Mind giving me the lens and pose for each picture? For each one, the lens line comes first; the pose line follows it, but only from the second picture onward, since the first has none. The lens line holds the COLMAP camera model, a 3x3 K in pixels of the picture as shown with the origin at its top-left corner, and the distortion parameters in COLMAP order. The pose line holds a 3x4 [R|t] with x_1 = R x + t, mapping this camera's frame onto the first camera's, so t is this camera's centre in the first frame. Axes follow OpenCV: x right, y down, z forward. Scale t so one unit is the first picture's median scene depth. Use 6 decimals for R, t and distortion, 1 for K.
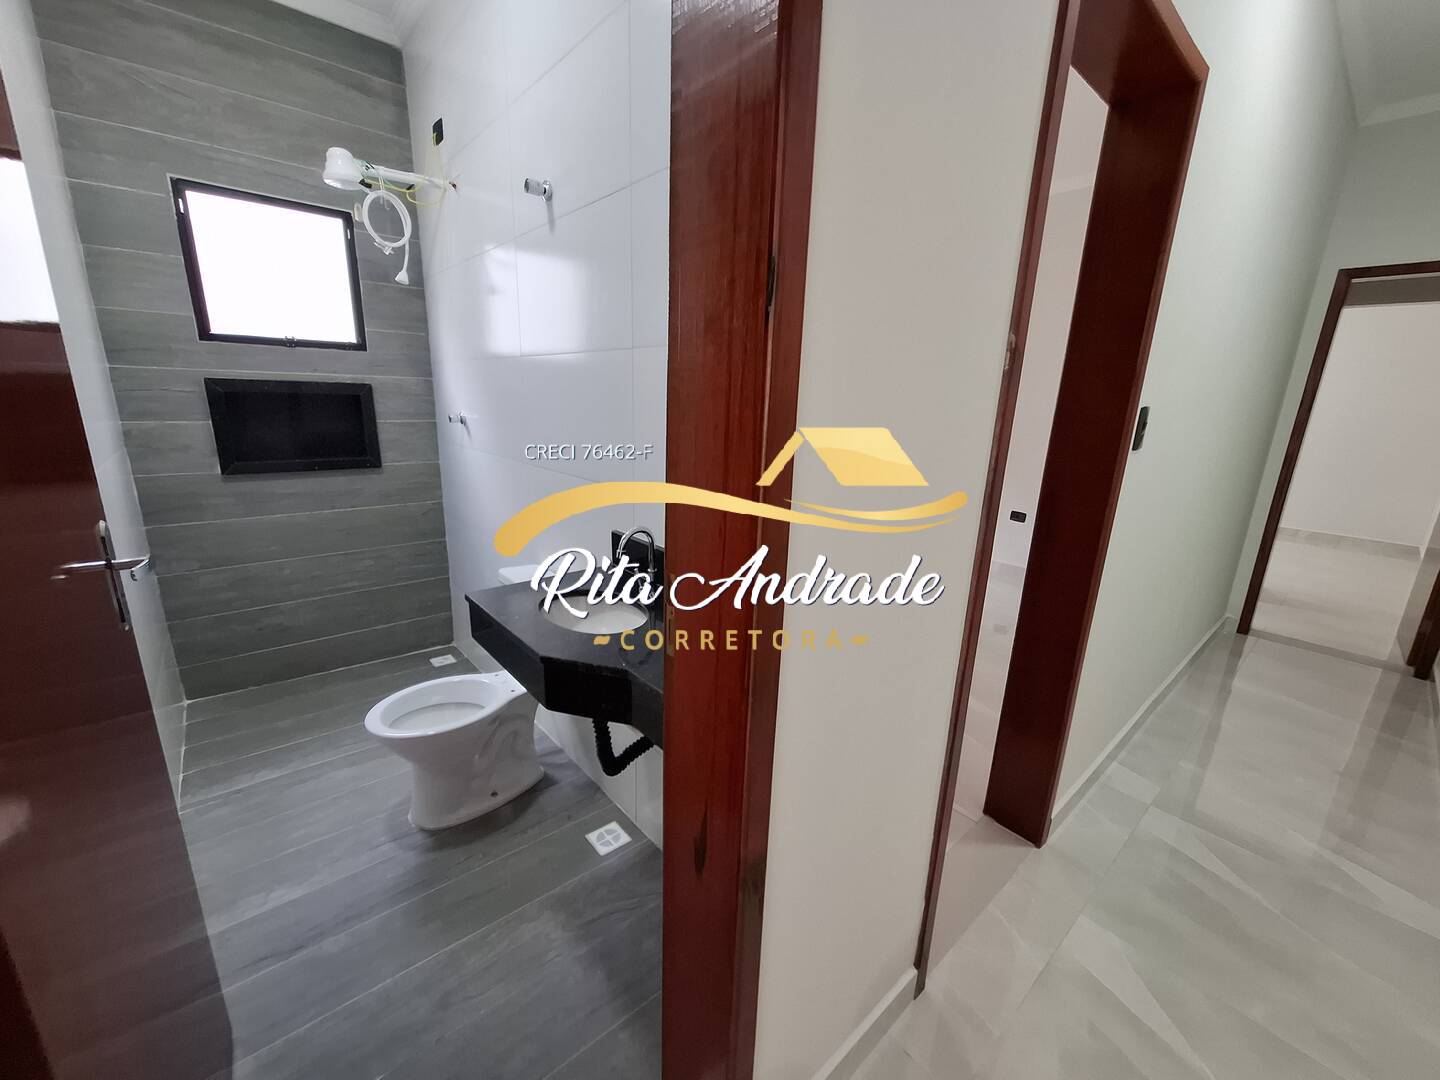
lens RADIAL K [[565.8, 0, 722.4], [0, 565.8, 539.1], [0, 0, 1]] dist [-0.000373, -0.000381]
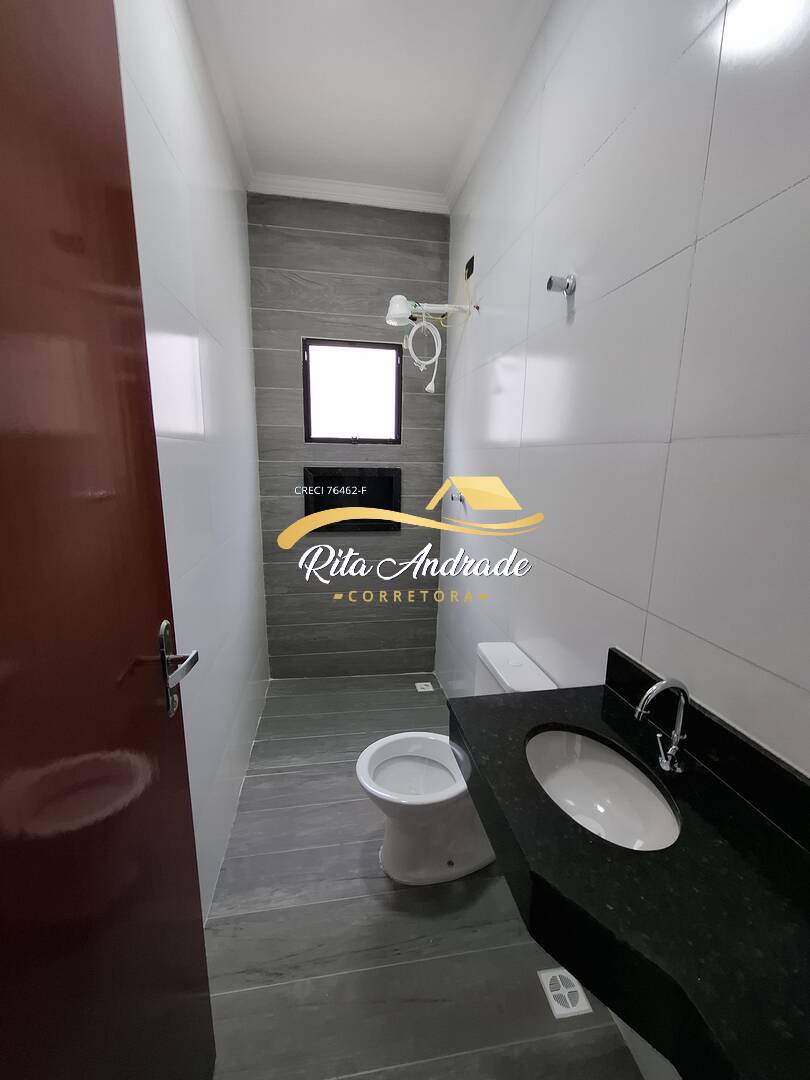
lens RADIAL K [[425.3, 0, 405.0], [0, 425.3, 540.0], [0, 0, 1]] dist [-0.002589, 0.000002]
pose [[0.854412, 0.082464, -0.513011, -0.101769], [-0.117637, 0.992389, -0.036401, -0.085518], [0.506105, 0.091450, 0.857610, 0.193699]]
